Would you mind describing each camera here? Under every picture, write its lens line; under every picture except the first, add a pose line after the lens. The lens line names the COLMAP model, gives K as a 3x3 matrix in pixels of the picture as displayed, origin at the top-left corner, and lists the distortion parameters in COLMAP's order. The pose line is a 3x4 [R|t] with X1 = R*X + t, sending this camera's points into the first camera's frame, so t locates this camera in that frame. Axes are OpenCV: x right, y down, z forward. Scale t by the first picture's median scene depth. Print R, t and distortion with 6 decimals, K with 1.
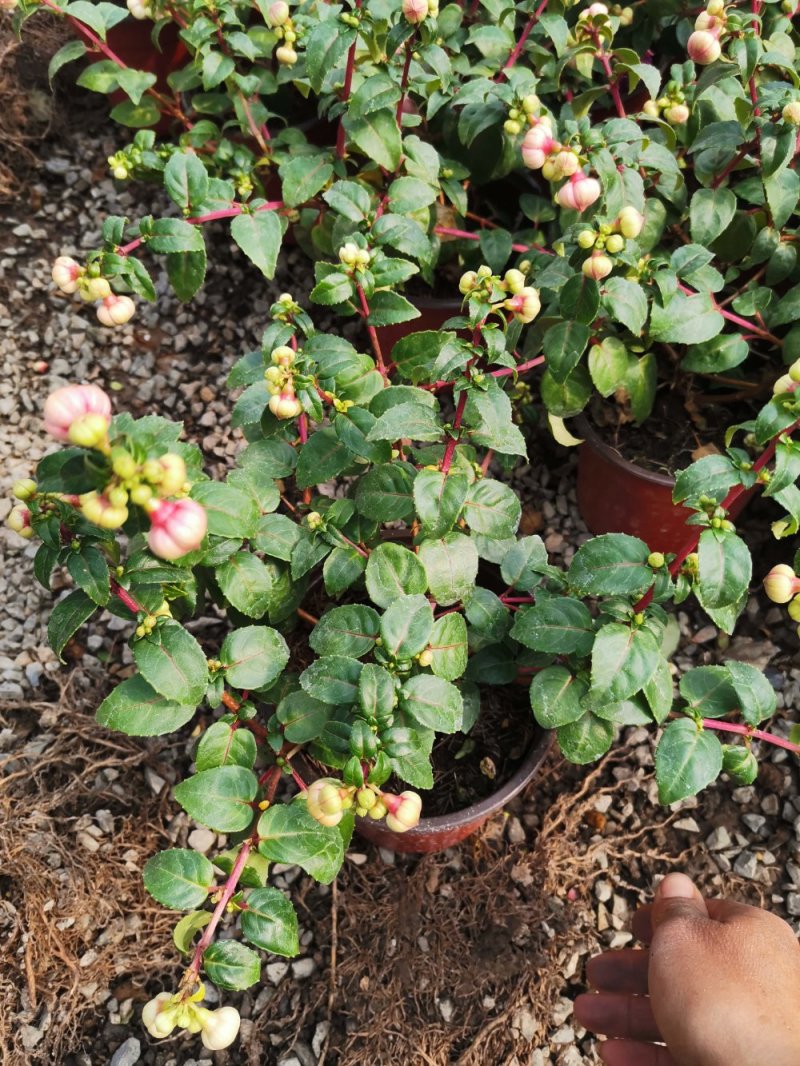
lens RADIAL K [[888.6, 0, 400.3], [0, 888.6, 538.9], [0, 0, 1]] dist [0.071623, -0.086466]
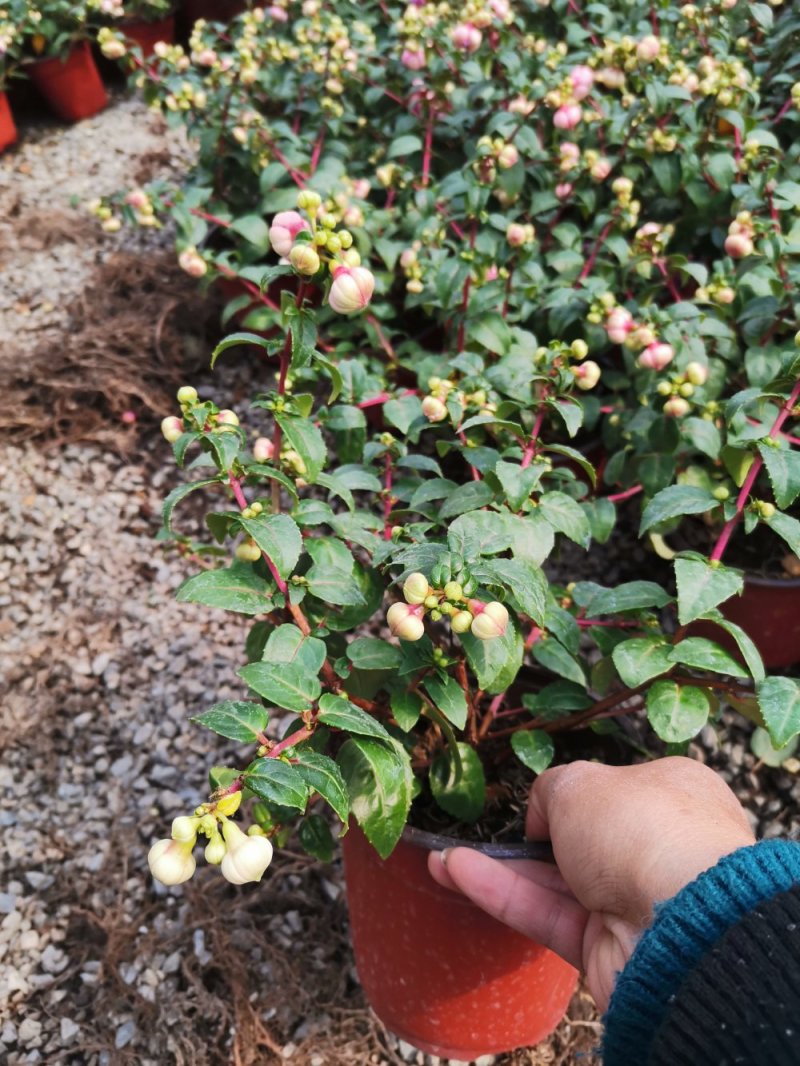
lens RADIAL K [[888.6, 0, 400.2], [0, 888.6, 525.9], [0, 0, 1]] dist [0.071623, -0.086466]
pose [[0.994320, -0.080326, -0.069819, -0.086423], [0.061750, 0.969729, -0.236247, 0.118384], [0.086682, 0.230594, 0.969181, -0.201480]]
